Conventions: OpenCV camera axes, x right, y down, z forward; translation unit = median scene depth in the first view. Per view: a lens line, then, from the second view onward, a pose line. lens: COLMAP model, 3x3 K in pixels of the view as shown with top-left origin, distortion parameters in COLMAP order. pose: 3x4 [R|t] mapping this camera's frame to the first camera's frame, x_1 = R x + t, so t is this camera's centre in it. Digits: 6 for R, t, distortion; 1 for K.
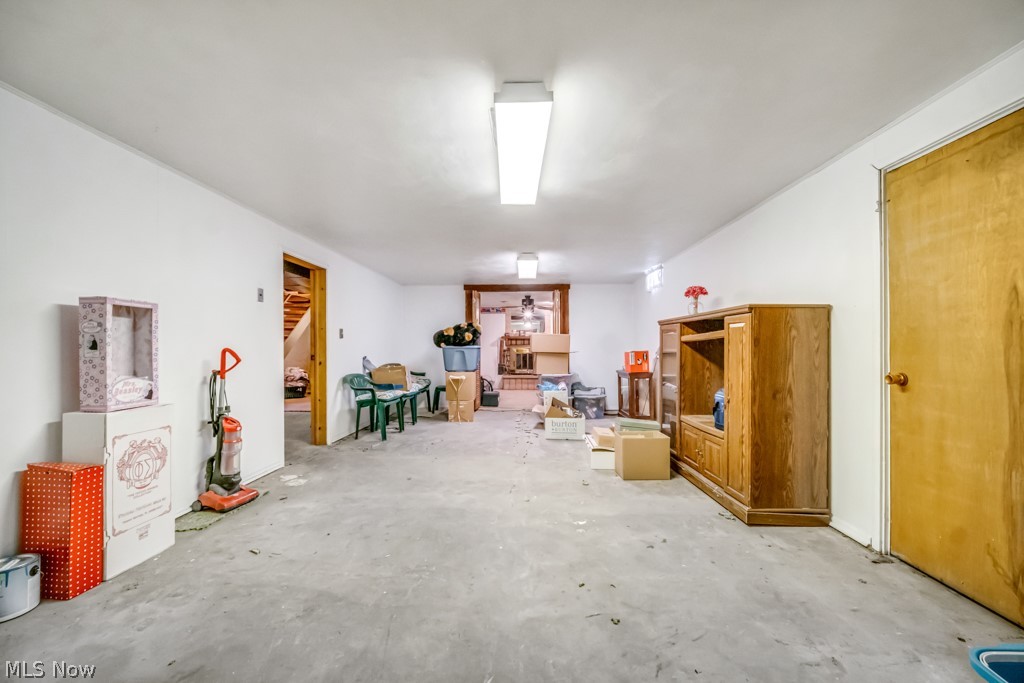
lens RADIAL K [[403.9, 0, 509.5], [0, 403.9, 346.3], [0, 0, 1]] dist [0.002176, 0.000490]
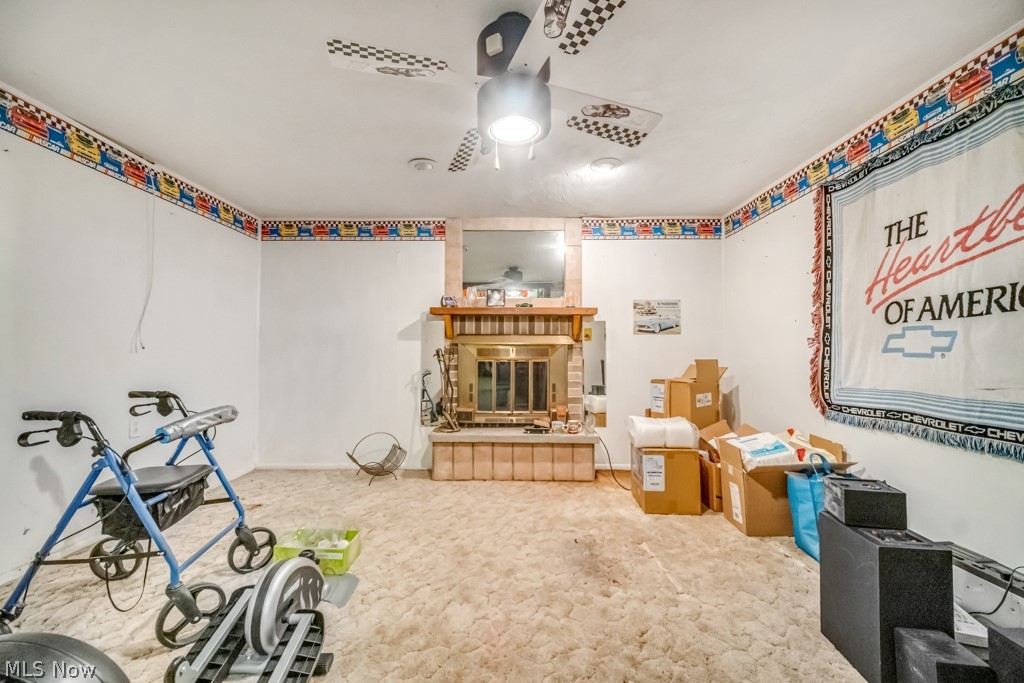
lens RADIAL K [[403.9, 0, 510.9], [0, 403.9, 345.3], [0, 0, 1]] dist [0.002176, 0.000490]
pose [[0.999918, -0.000104, 0.012819, 0.039396], [0.000197, 0.999974, -0.007246, 0.007145], [-0.012818, 0.007248, 0.999892, 0.675764]]
